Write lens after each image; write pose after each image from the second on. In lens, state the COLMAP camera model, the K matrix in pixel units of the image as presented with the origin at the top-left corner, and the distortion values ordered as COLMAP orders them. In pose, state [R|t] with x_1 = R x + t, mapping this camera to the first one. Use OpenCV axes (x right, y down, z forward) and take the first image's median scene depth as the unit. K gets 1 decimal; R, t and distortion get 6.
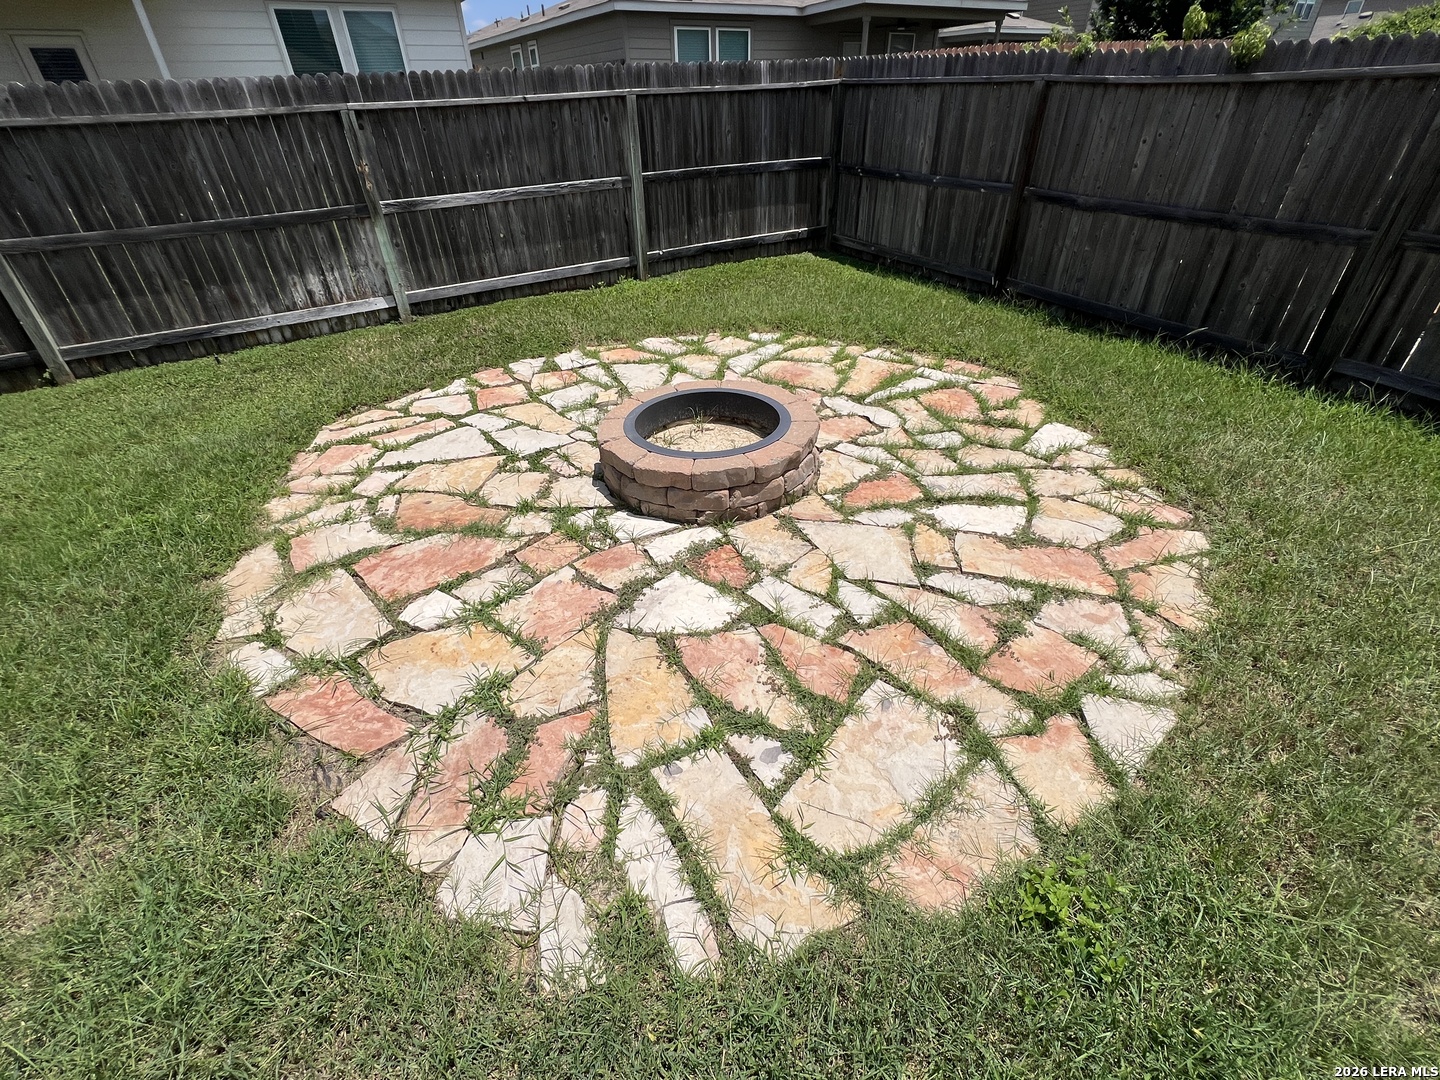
lens RADIAL K [[645.4, 0, 720.0], [0, 645.4, 540.0], [0, 0, 1]] dist [-0.001654, -0.000427]
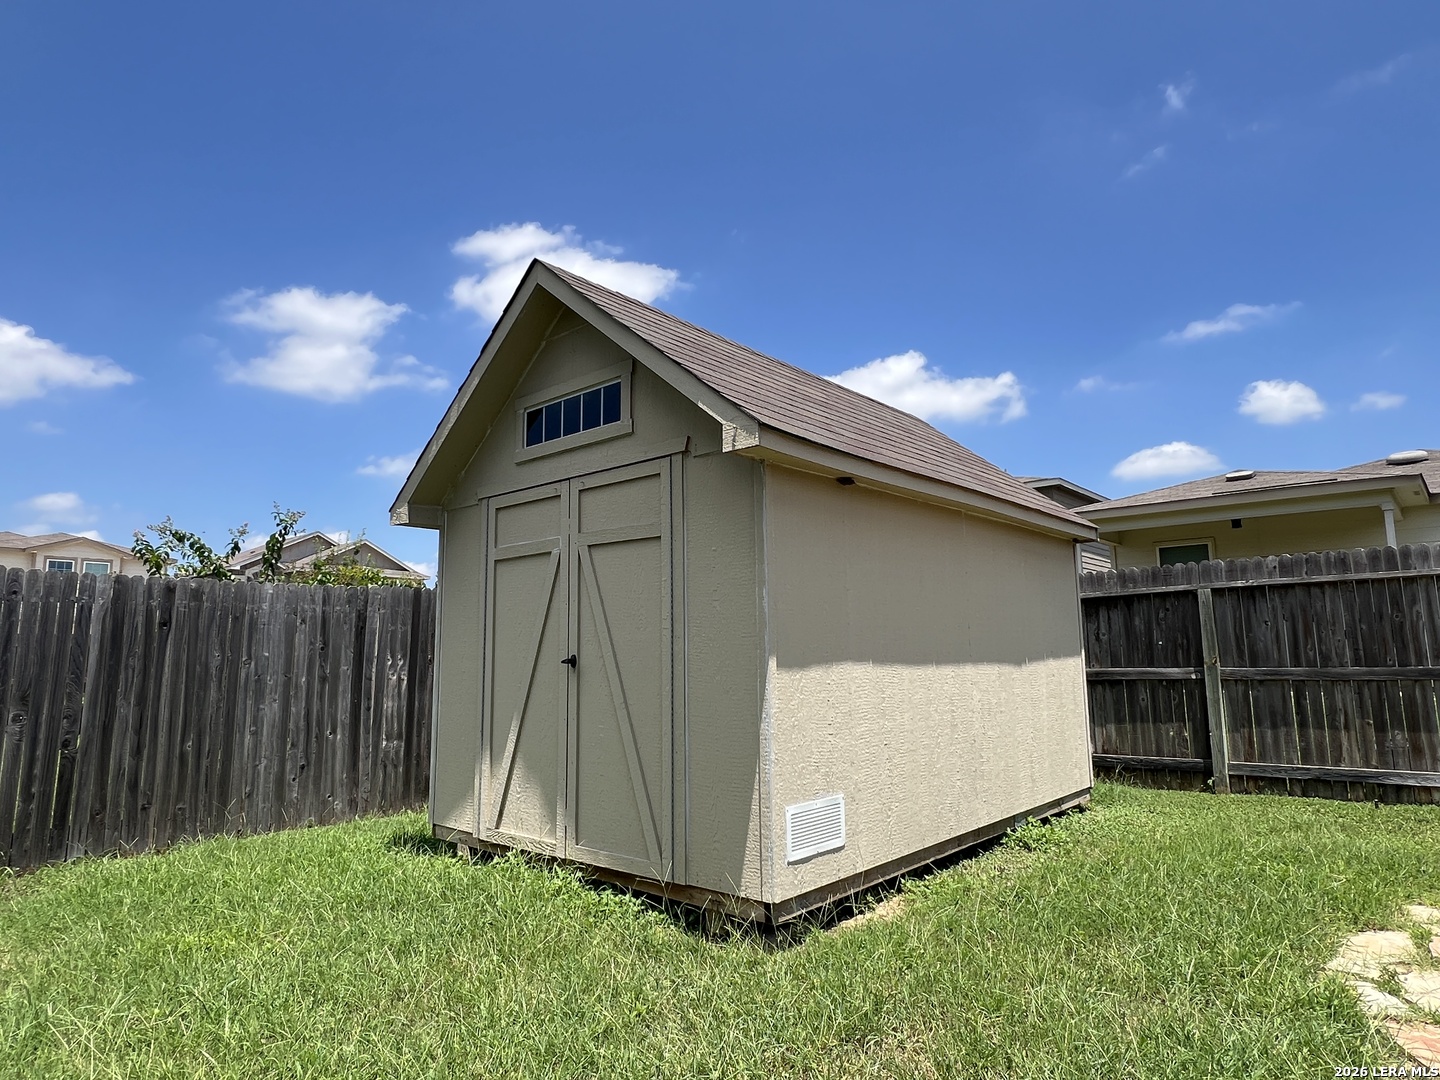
lens RADIAL K [[839.7, 0, 720.0], [0, 839.7, 540.0], [0, 0, 1]] dist [0.003076, -0.000213]
pose [[0.299139, -0.121110, -0.946493, 0.095227], [-0.532967, 0.801561, -0.271009, 0.245232], [0.791493, 0.585519, 0.175230, -0.139430]]
